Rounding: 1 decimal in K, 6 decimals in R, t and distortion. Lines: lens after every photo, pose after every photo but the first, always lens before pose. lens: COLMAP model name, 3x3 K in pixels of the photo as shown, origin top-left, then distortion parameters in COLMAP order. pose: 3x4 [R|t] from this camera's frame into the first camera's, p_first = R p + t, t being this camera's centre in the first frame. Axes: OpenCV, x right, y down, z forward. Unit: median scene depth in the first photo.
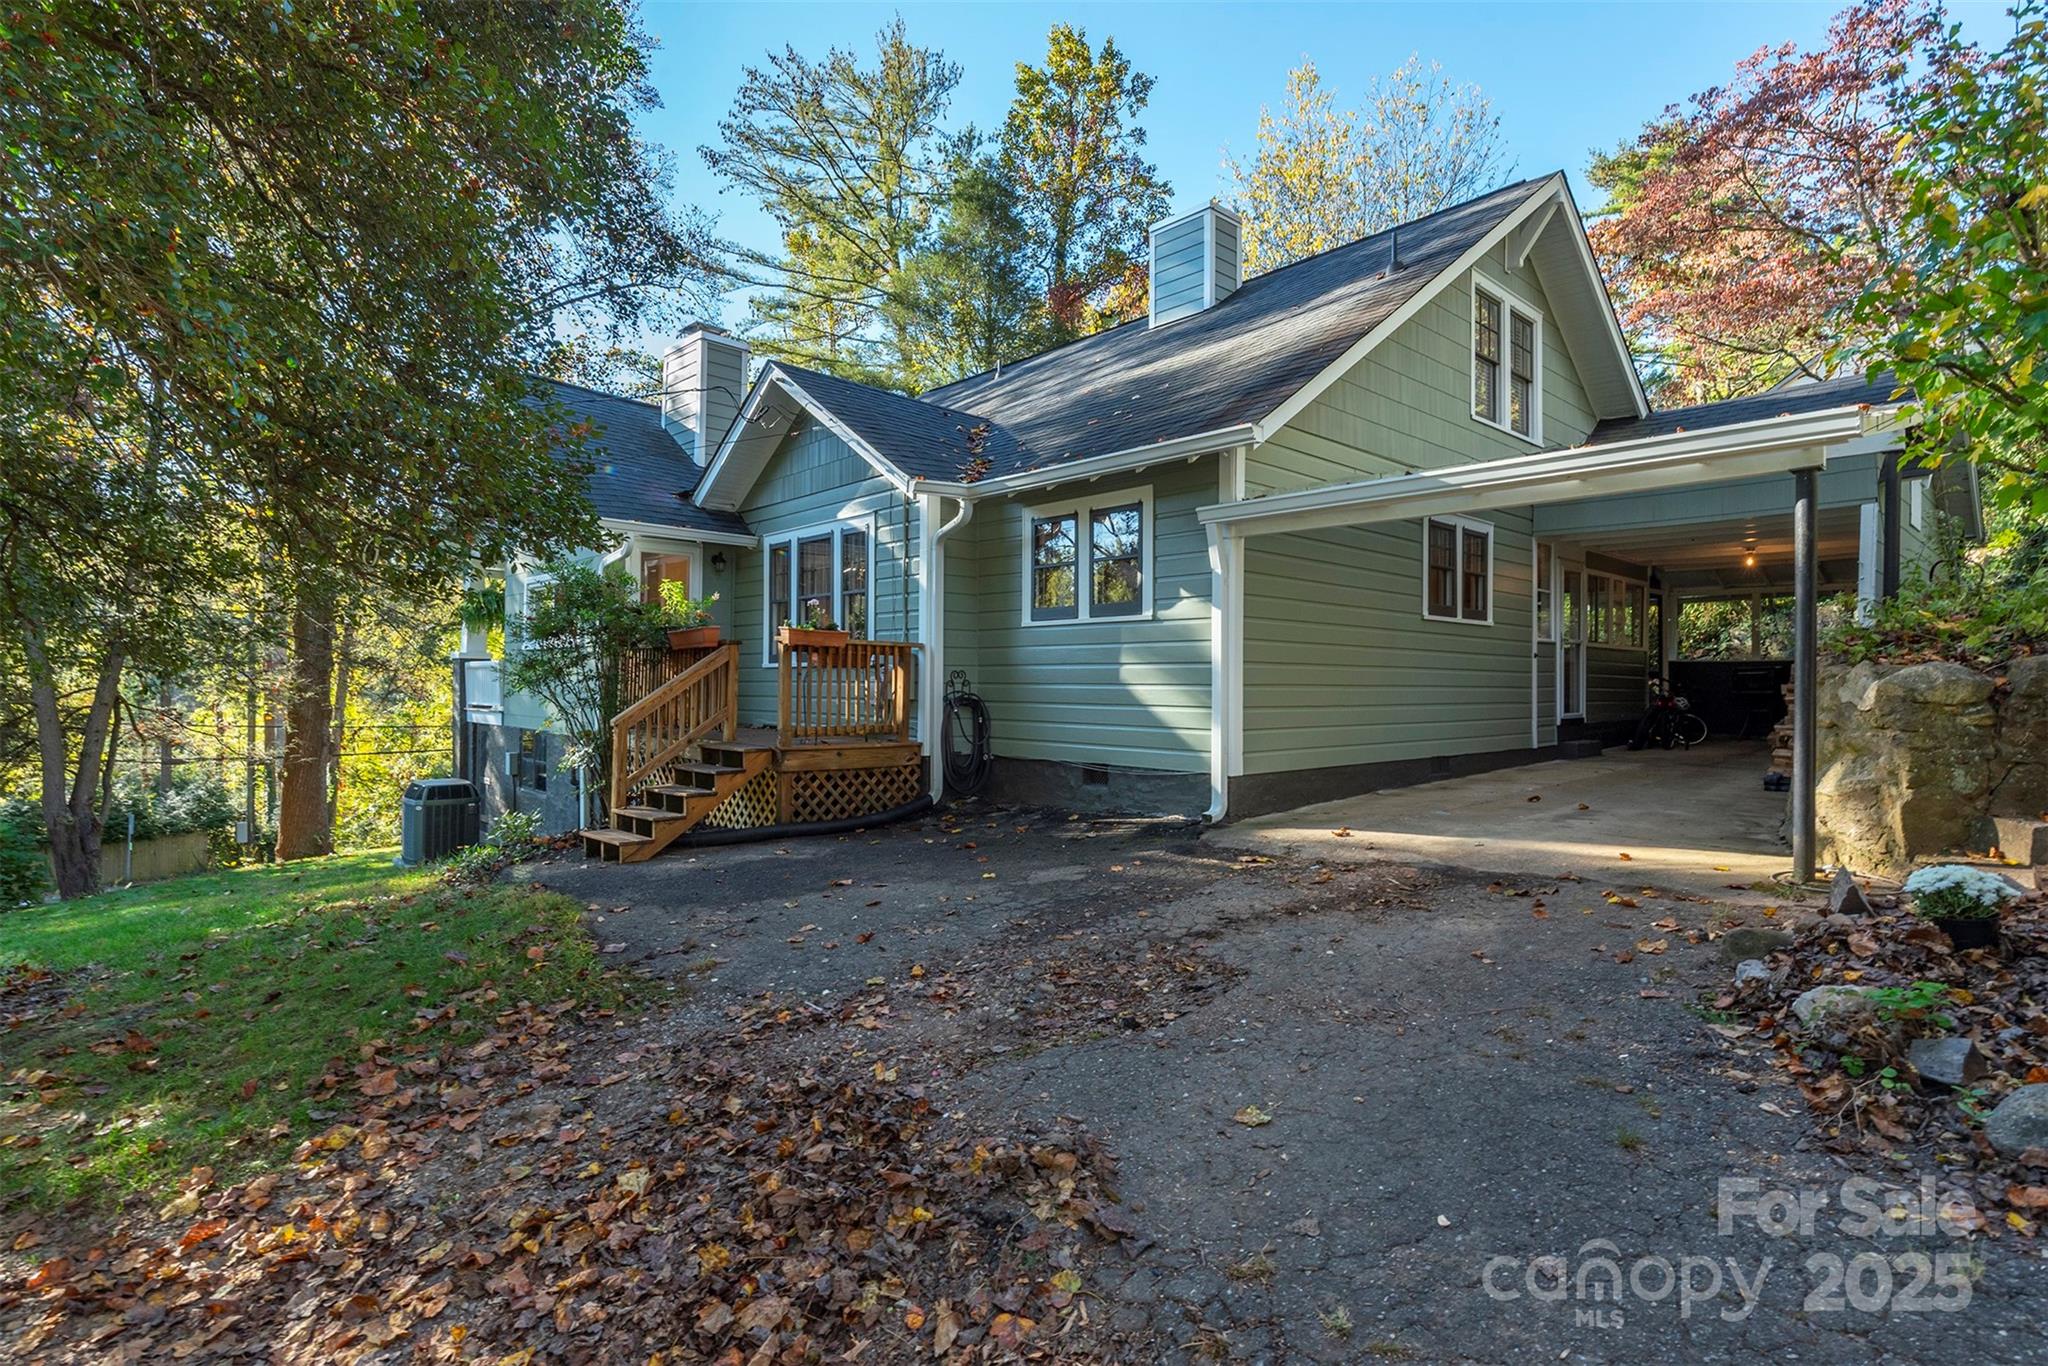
lens RADIAL K [[978.1, 0, 1026.5], [0, 978.1, 681.7], [0, 0, 1]] dist [0.009402, -0.004115]
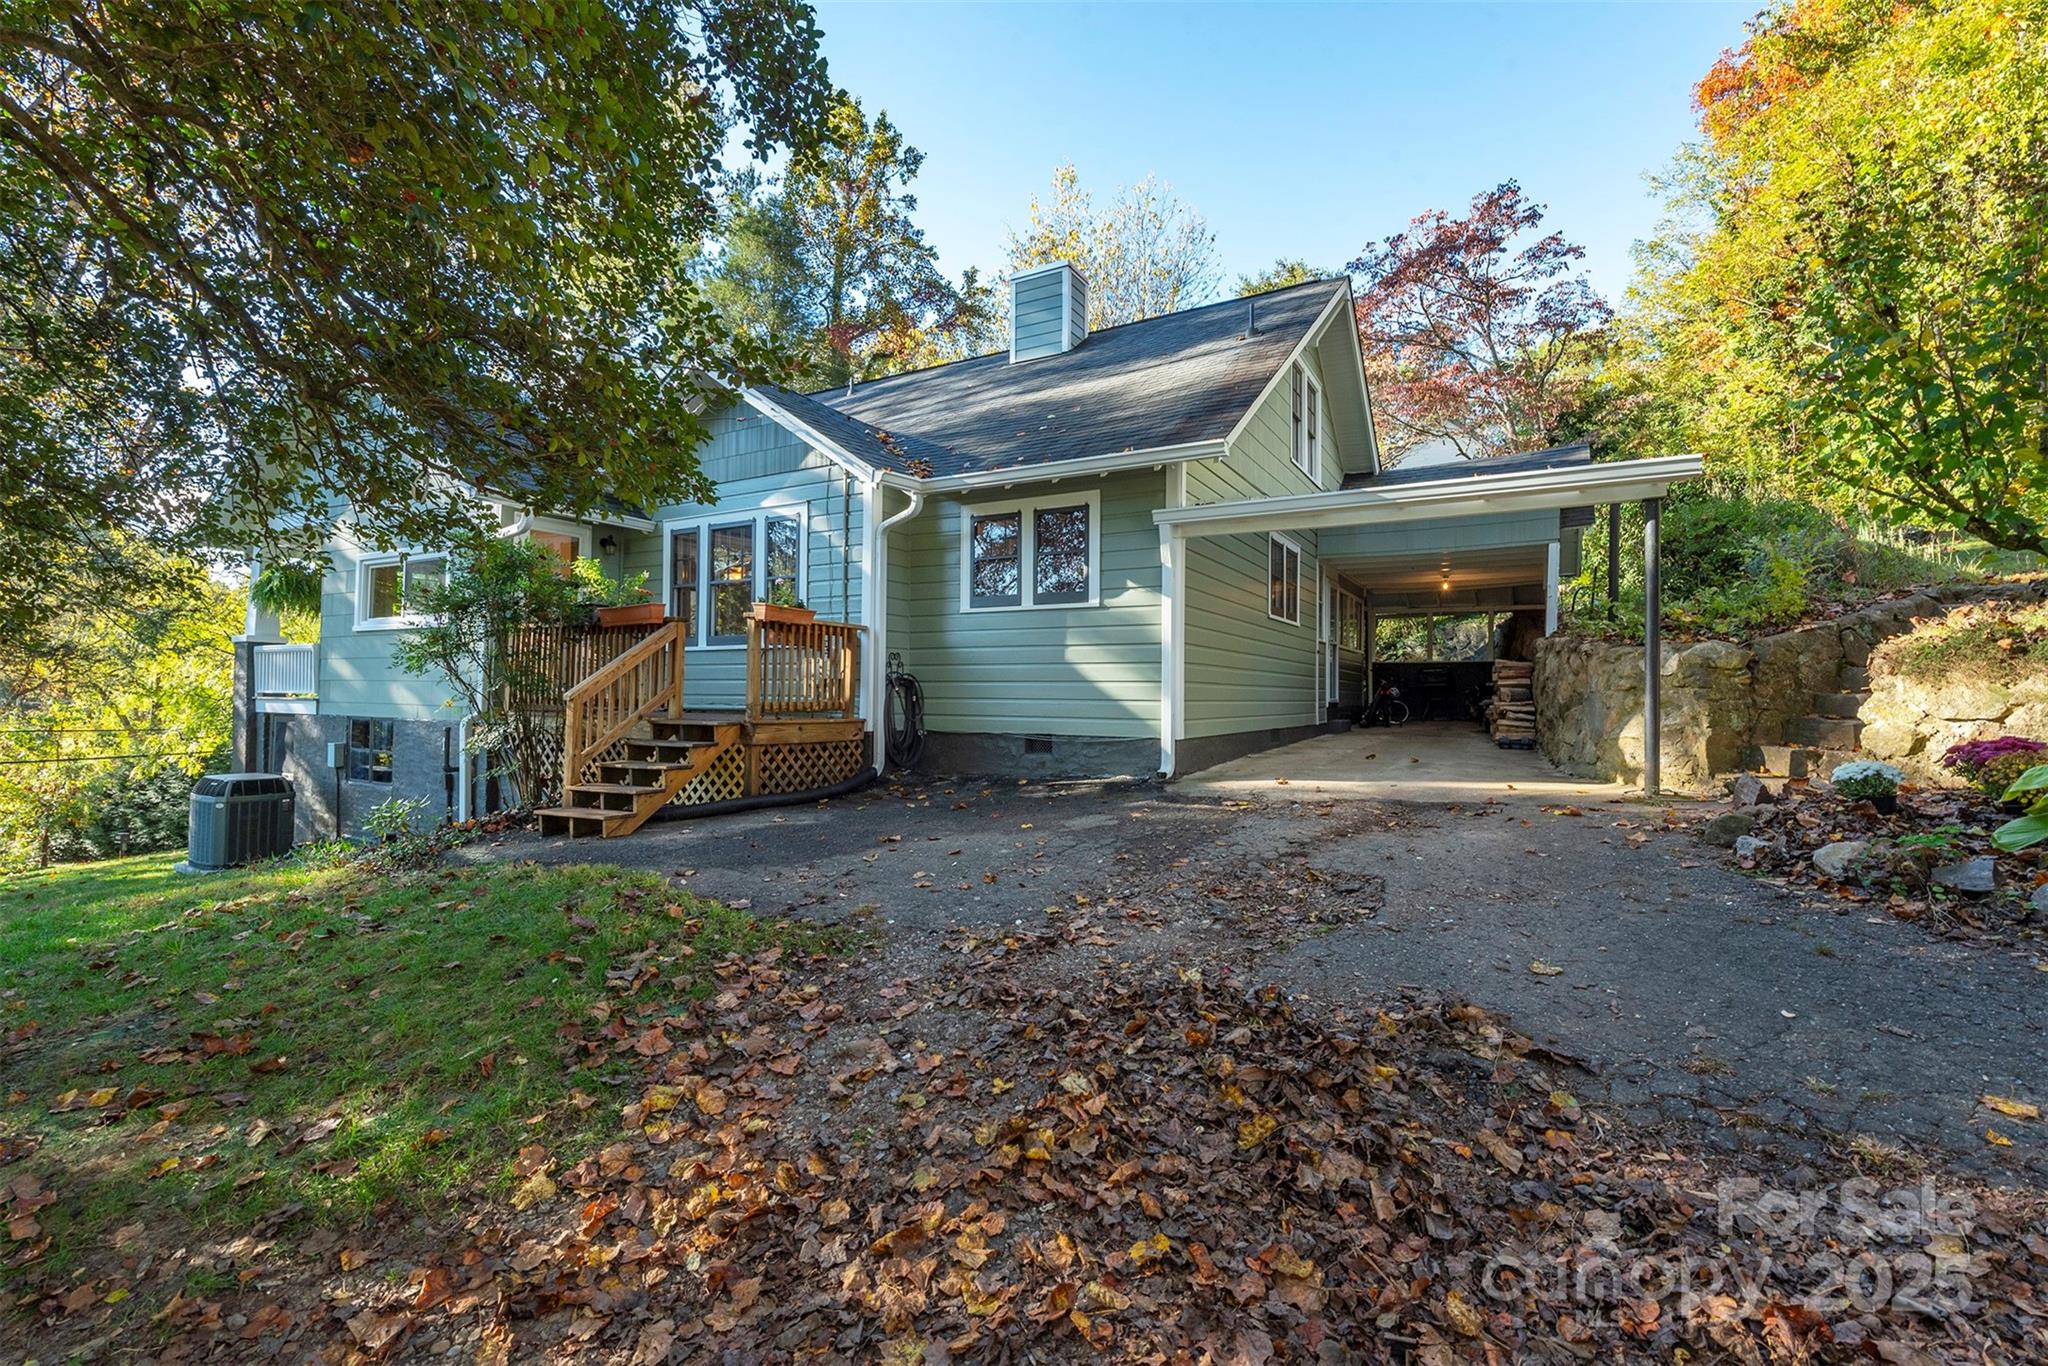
lens RADIAL K [[860.7, 0, 1023.1], [0, 860.7, 686.3], [0, 0, 1]] dist [0.006064, -0.000702]
pose [[0.955930, 0.005306, 0.293547, -0.232644], [-0.004133, 0.999981, -0.004617, 0.032197], [-0.293566, 0.003200, 0.955933, 0.051700]]
